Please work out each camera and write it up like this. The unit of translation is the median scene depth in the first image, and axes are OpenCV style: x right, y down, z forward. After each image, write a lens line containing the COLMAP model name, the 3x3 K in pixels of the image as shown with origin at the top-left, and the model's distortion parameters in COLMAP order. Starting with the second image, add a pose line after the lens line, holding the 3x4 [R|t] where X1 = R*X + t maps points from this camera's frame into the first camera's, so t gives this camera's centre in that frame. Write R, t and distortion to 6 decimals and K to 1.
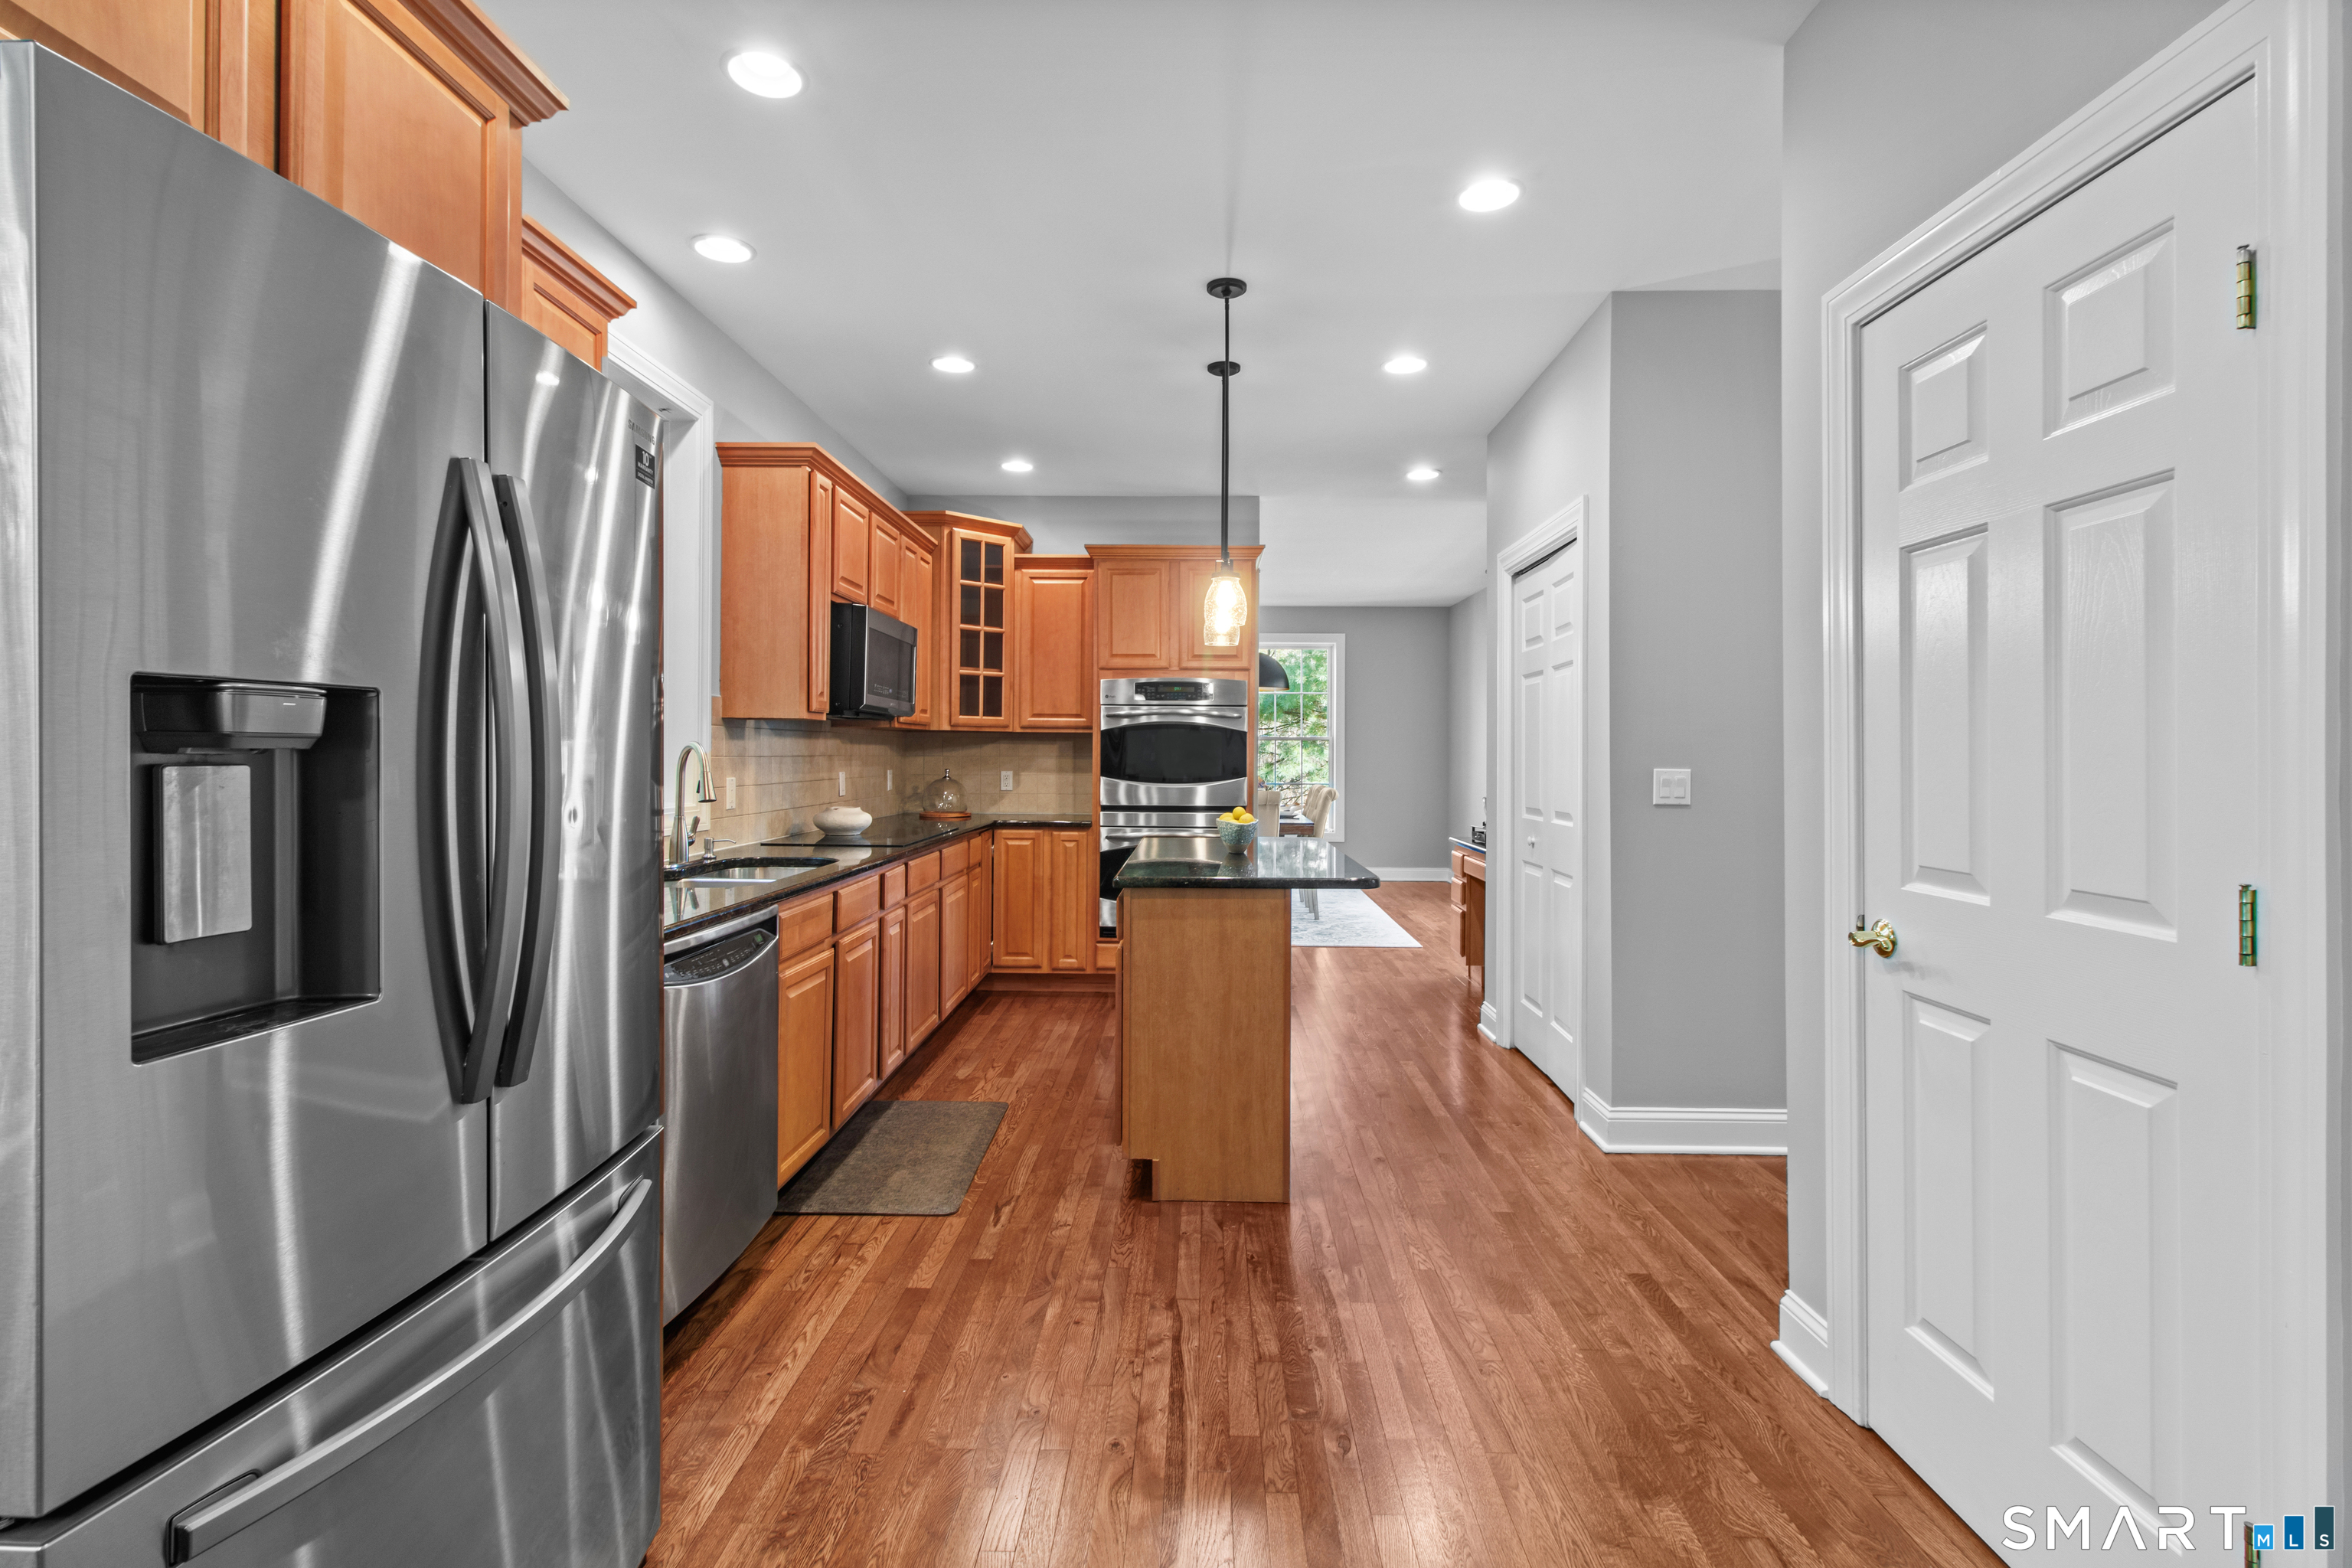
lens RADIAL K [[1098.8, 0, 1161.8], [0, 1098.8, 750.5], [0, 0, 1]] dist [0.006255, -0.000760]
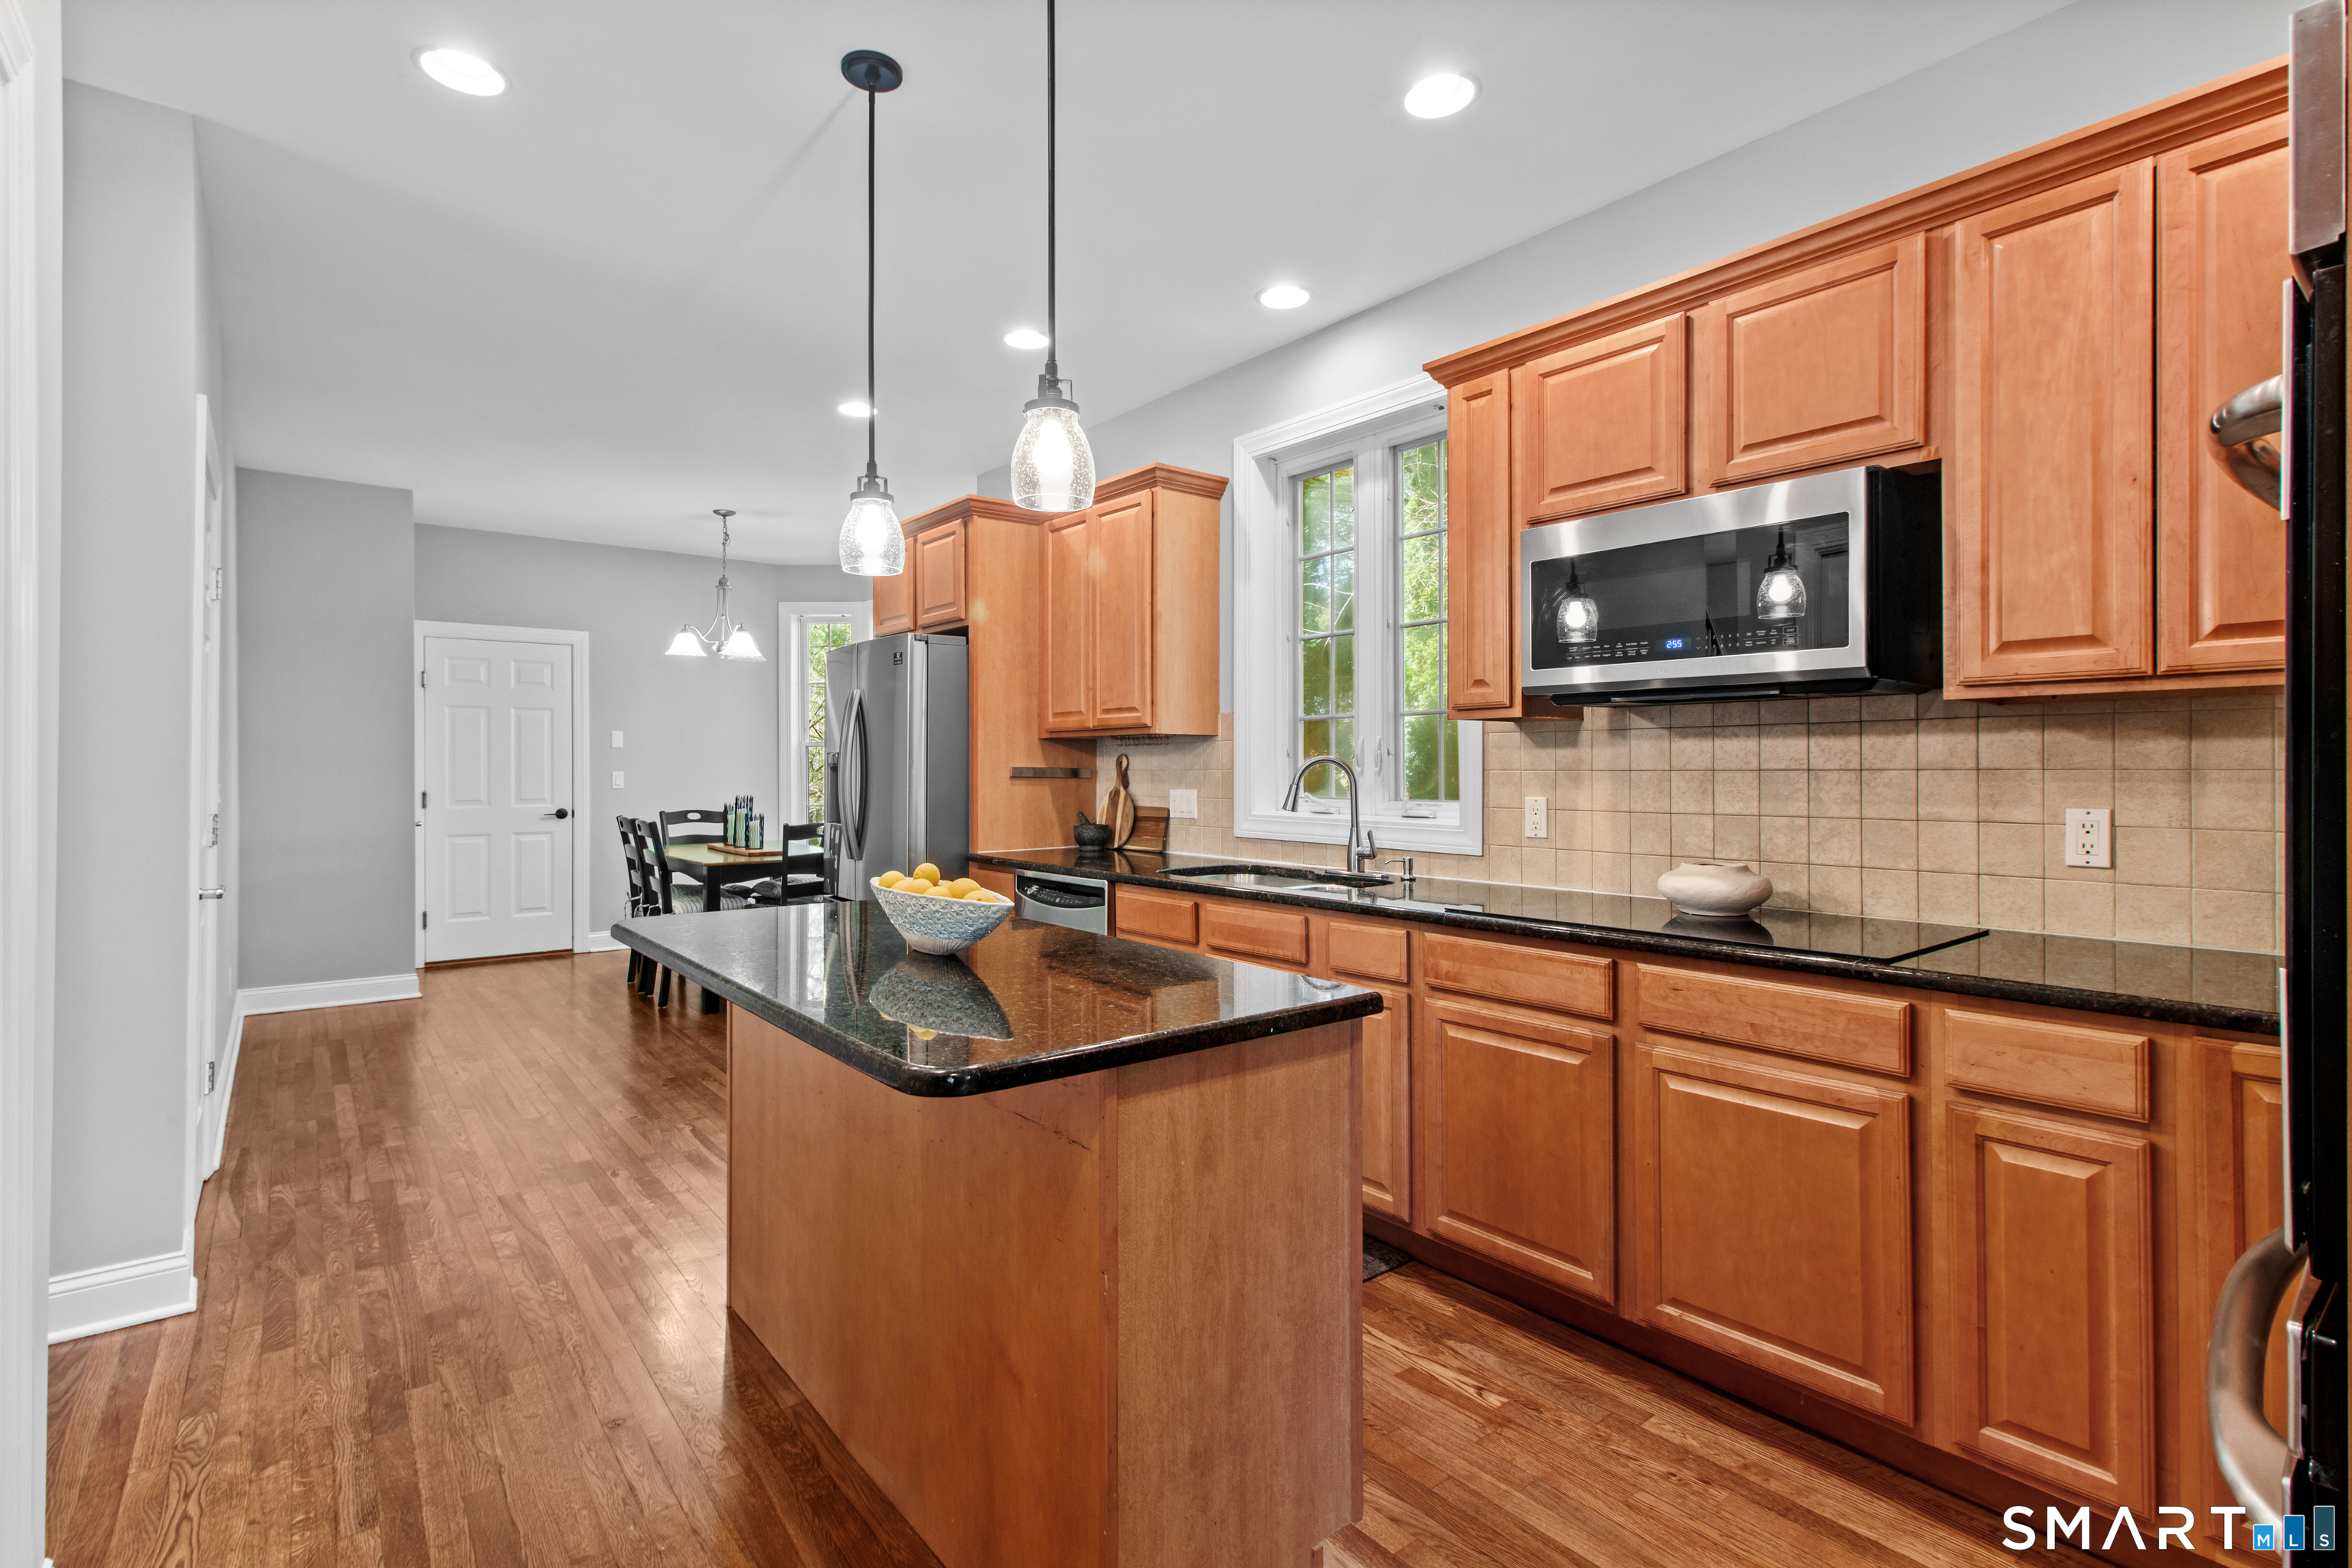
lens RADIAL K [[1098.8, 0, 1173.3], [0, 1098.8, 768.6], [0, 0, 1]] dist [0.006255, -0.000760]
pose [[-0.756437, -0.005189, -0.654045, 0.218087], [-0.000716, 0.999975, -0.007105, 0.006892], [0.654066, -0.004906, -0.756422, 0.990944]]
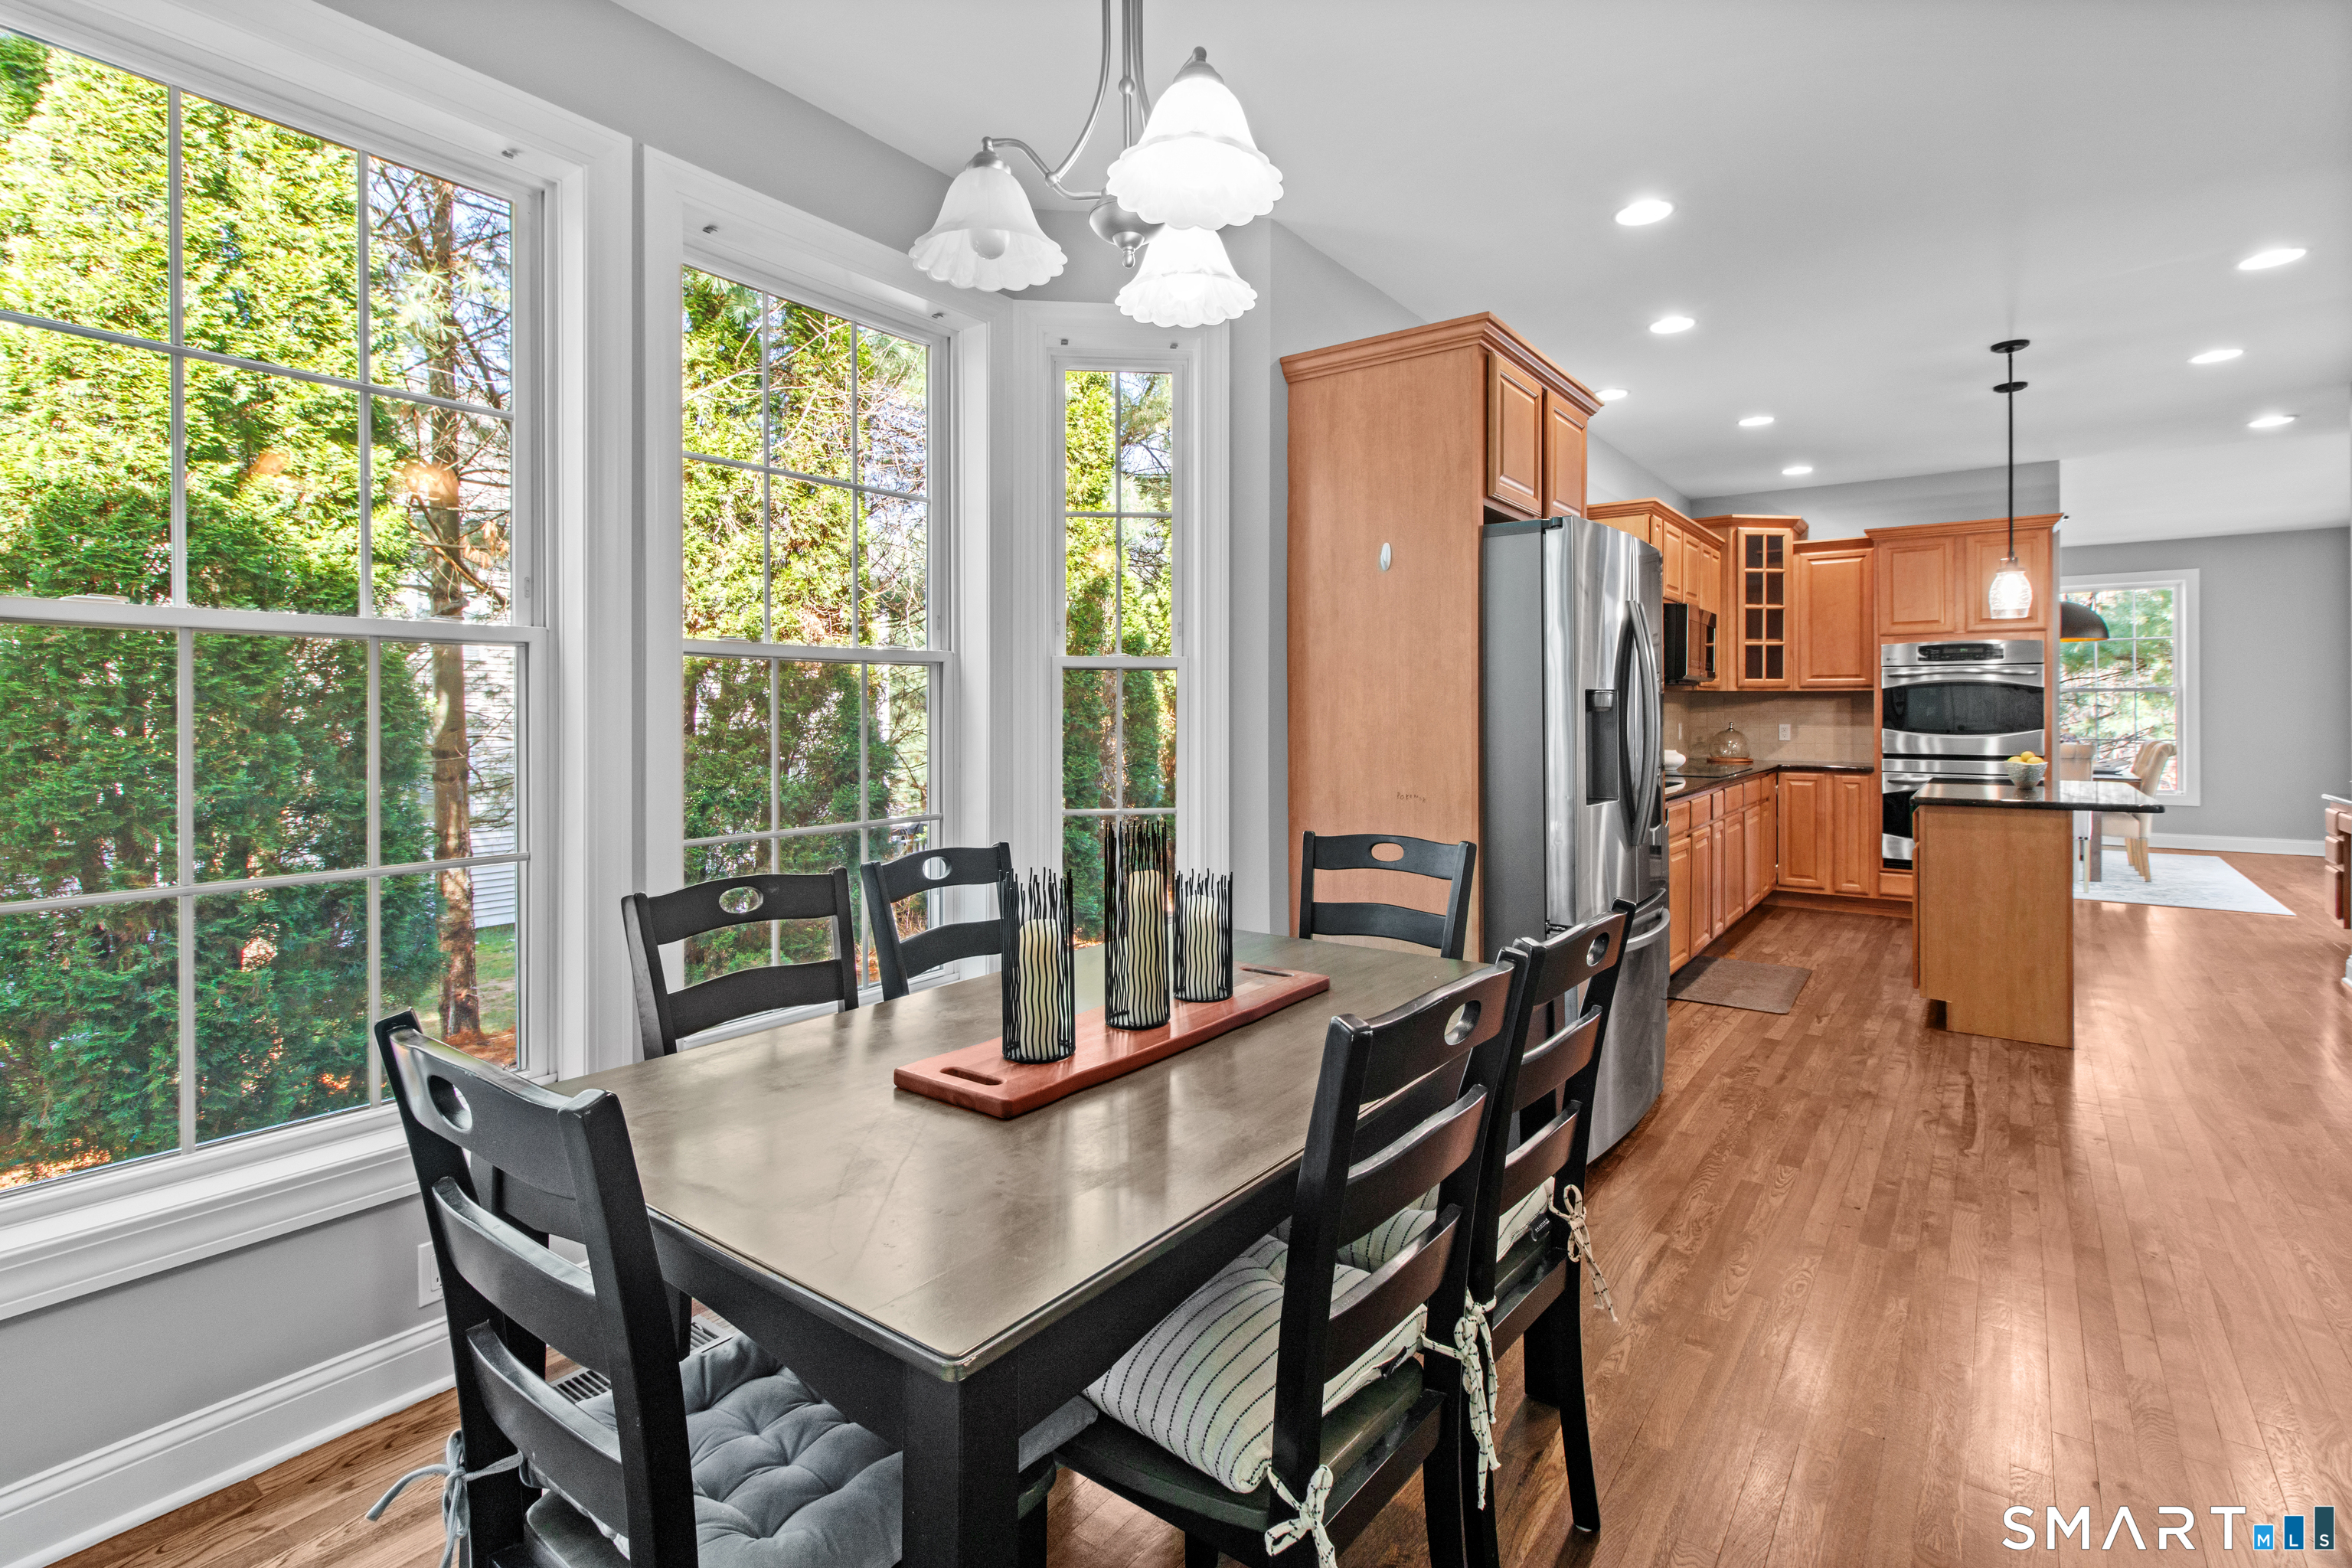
lens RADIAL K [[1098.8, 0, 1174.3], [0, 1098.8, 712.0], [0, 0, 1]] dist [0.006255, -0.000760]
pose [[0.821920, -0.007381, -0.569555, -0.007604], [0.010151, 0.999947, 0.001691, -0.003316], [0.569512, -0.007172, 0.821951, -0.377305]]
